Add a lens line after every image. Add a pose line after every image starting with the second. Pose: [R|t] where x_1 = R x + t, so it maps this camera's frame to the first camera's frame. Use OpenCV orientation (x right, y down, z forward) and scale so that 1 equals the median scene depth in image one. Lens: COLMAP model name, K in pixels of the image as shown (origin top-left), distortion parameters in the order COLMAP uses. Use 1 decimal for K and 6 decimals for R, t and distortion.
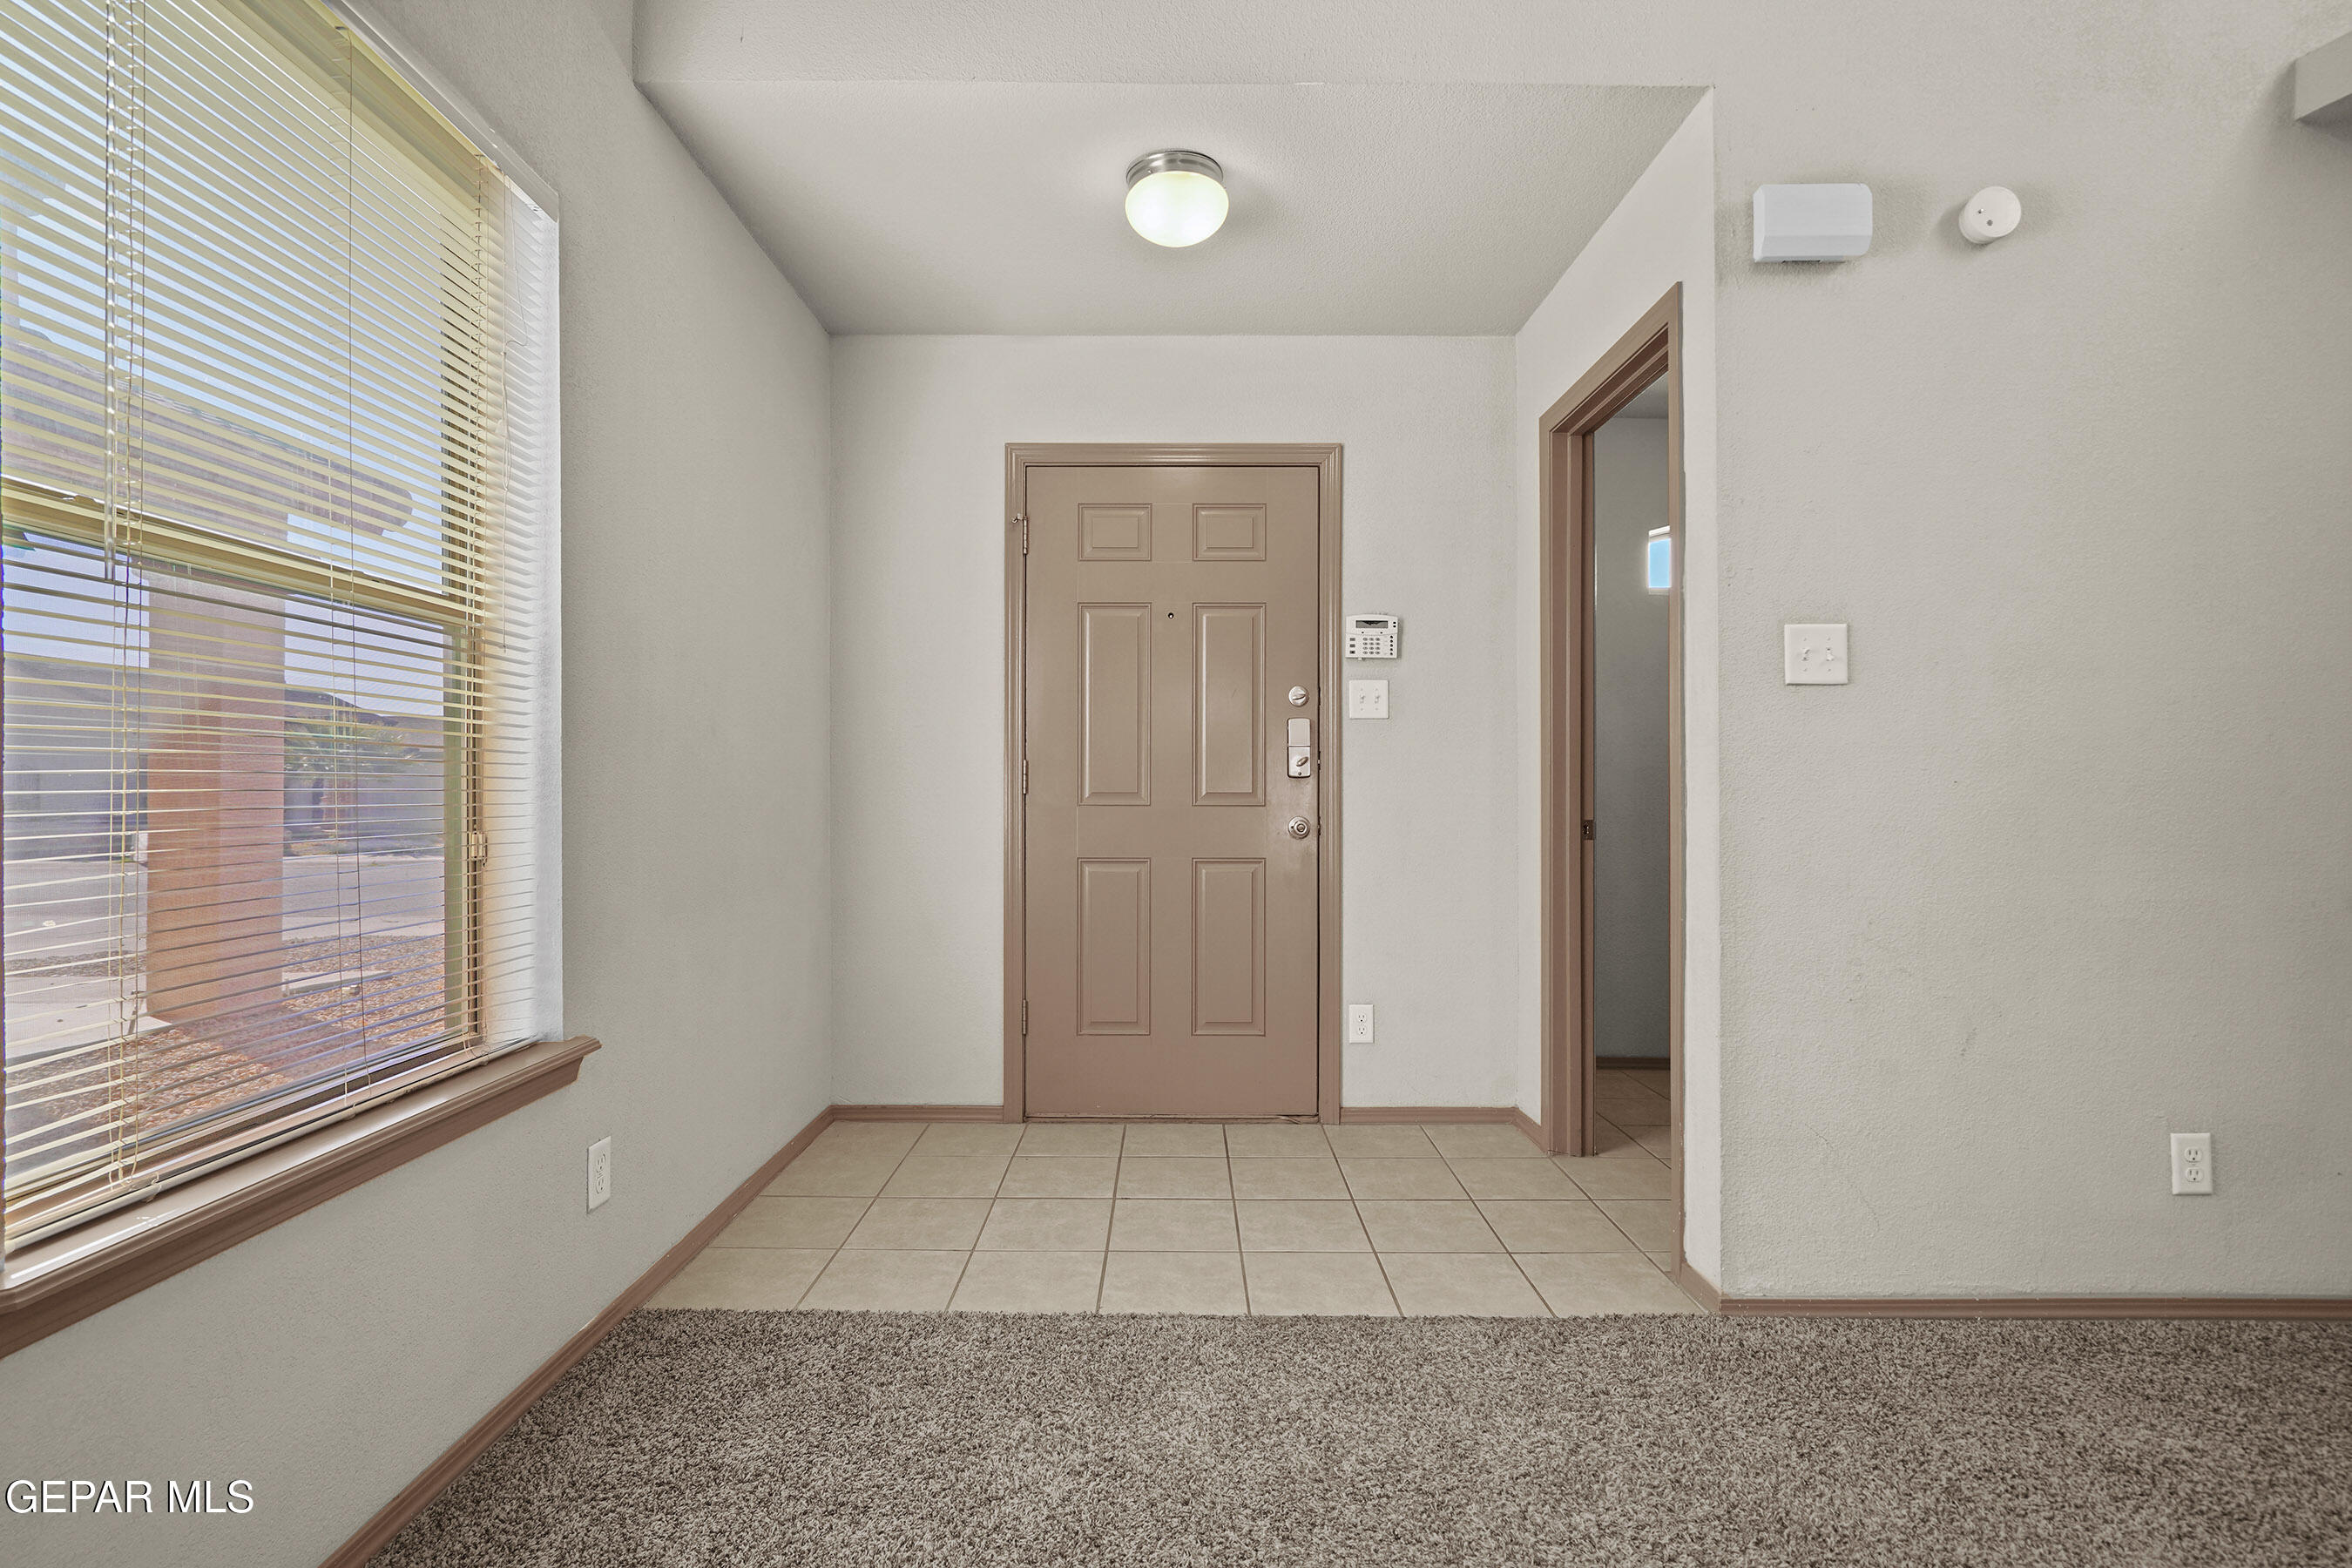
lens RADIAL K [[1100.9, 0, 1176.0], [0, 1100.9, 784.0], [0, 0, 1]] dist [0.017895, -0.000243]
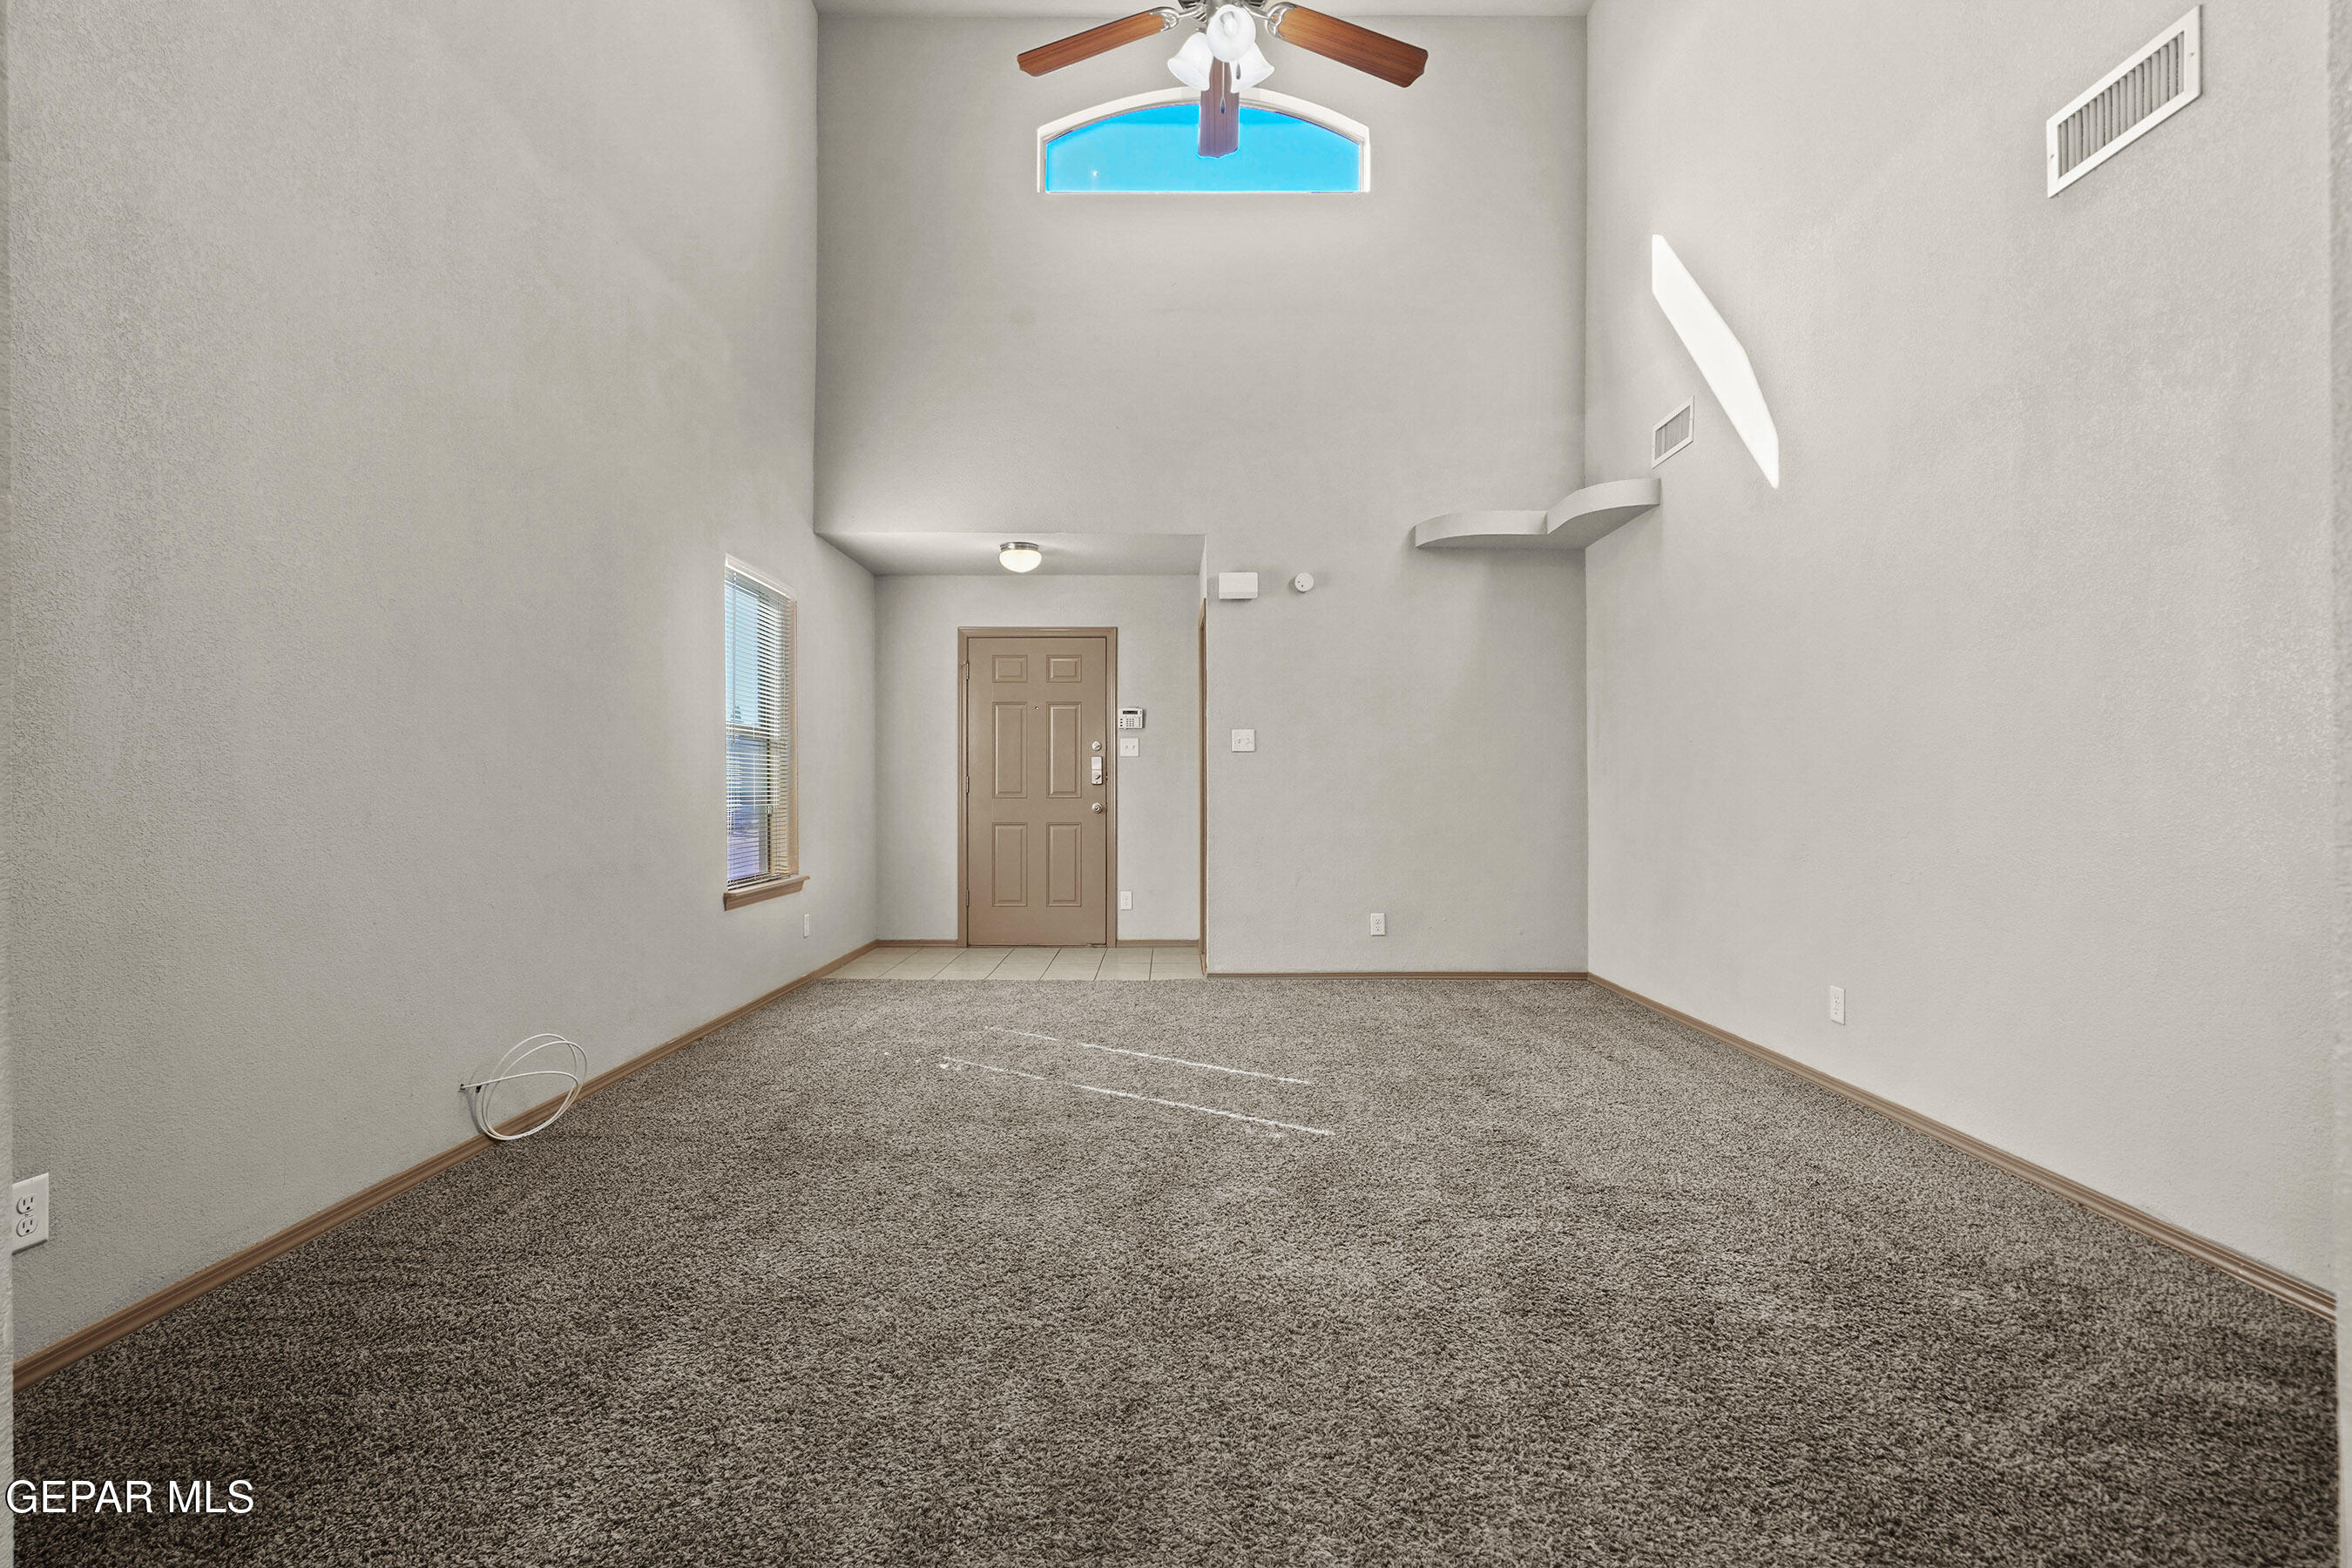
lens RADIAL K [[1100.9, 0, 1176.0], [0, 1100.9, 784.0], [0, 0, 1]] dist [0.017895, -0.000243]
pose [[0.999995, -0.003132, -0.000420, 0.266635], [0.003132, 0.999994, -0.001093, -0.004335], [0.000424, 0.001092, 0.999999, -1.124669]]
